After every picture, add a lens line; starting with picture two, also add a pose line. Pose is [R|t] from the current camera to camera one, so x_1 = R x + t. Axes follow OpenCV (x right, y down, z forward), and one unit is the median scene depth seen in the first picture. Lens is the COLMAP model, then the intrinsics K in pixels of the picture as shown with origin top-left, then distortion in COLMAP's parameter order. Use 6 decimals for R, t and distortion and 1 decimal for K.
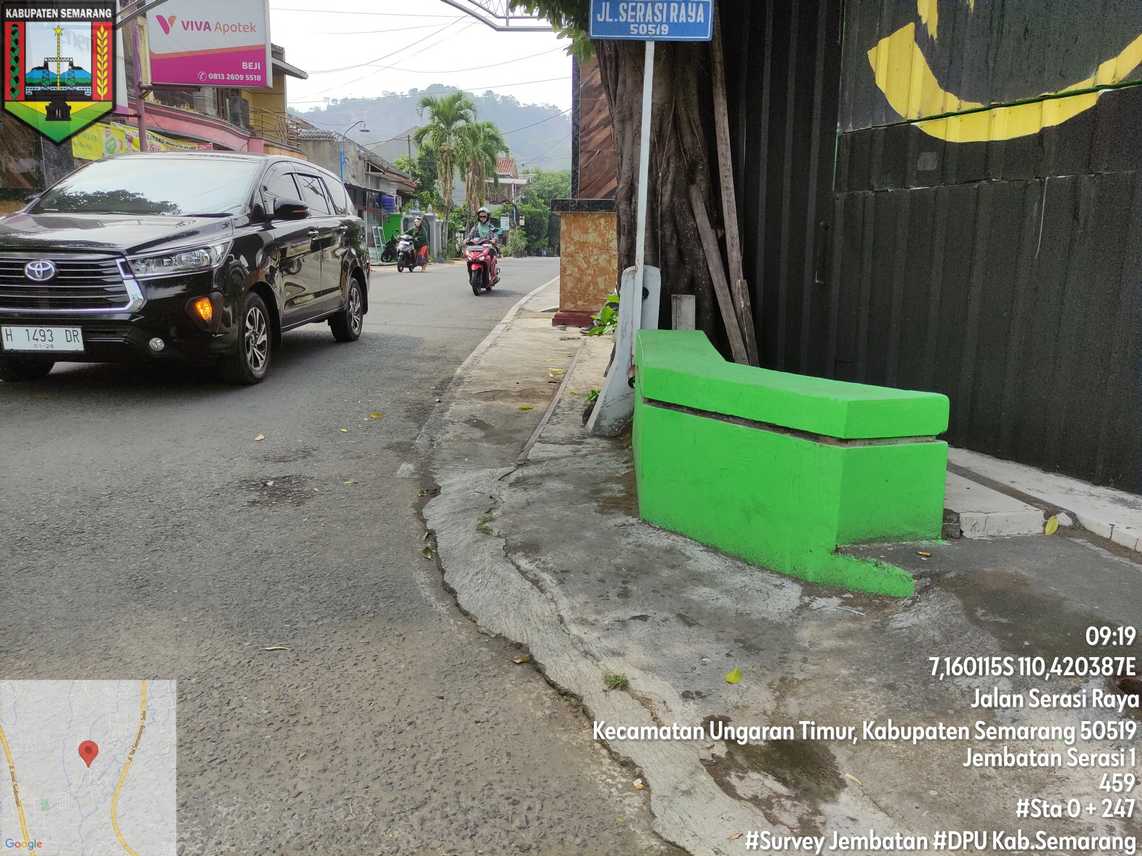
lens RADIAL K [[837.9, 0, 581.1], [0, 837.9, 421.6], [0, 0, 1]] dist [0.055616, -0.045117]
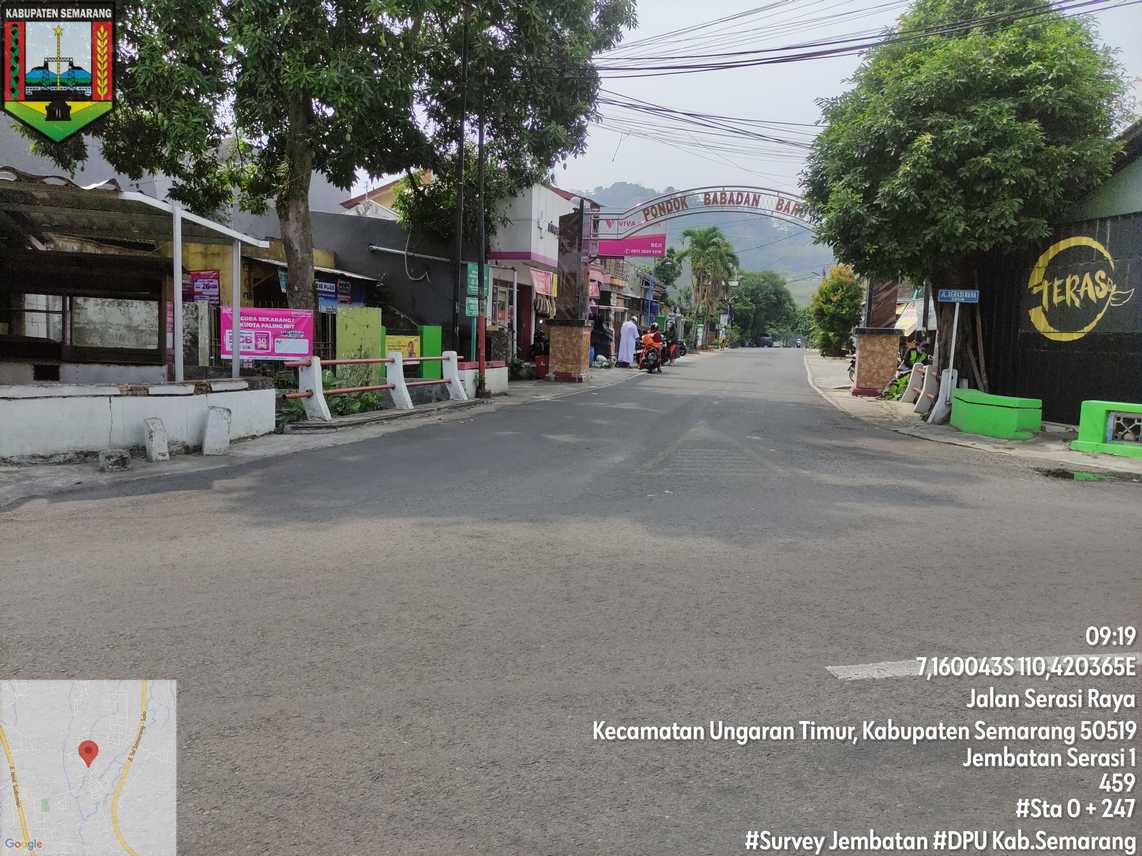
lens RADIAL K [[837.9, 0, 567.4], [0, 837.9, 425.4], [0, 0, 1]] dist [0.055616, -0.045117]
pose [[0.976704, 0.040417, -0.210752, -0.252525], [-0.060405, 0.994173, -0.089279, 0.152354], [0.205915, 0.099929, 0.973454, -0.911069]]
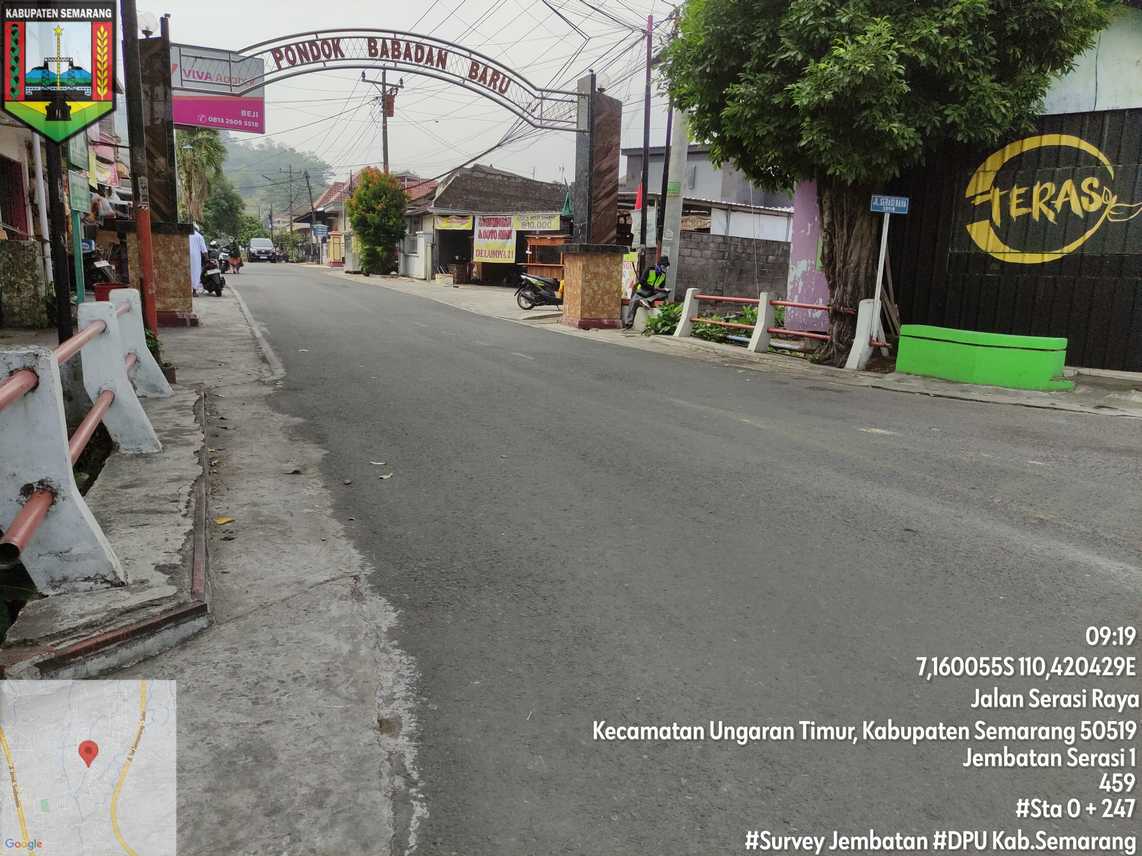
lens RADIAL K [[837.9, 0, 560.8], [0, 837.9, 425.6], [0, 0, 1]] dist [0.055616, -0.045117]
pose [[0.899900, -0.067244, 0.430880, -0.718203], [0.067587, 0.997608, 0.014533, 0.032986], [-0.430827, 0.016044, 0.902292, -0.322465]]
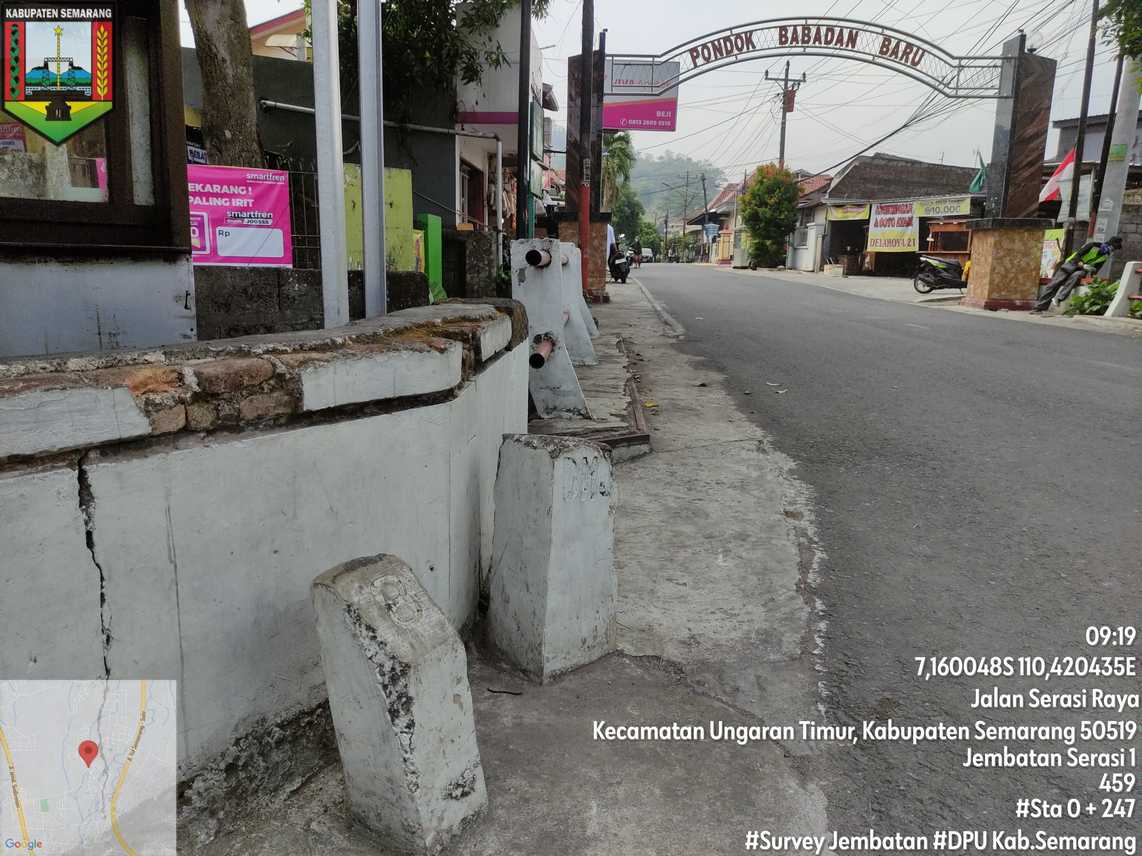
lens RADIAL K [[837.9, 0, 571.3], [0, 837.9, 421.7], [0, 0, 1]] dist [0.055616, -0.045117]
pose [[0.999766, 0.001061, 0.021602, -0.746049], [-0.000882, 0.999965, -0.008261, 0.081333], [-0.021610, 0.008240, 0.999733, -0.374181]]
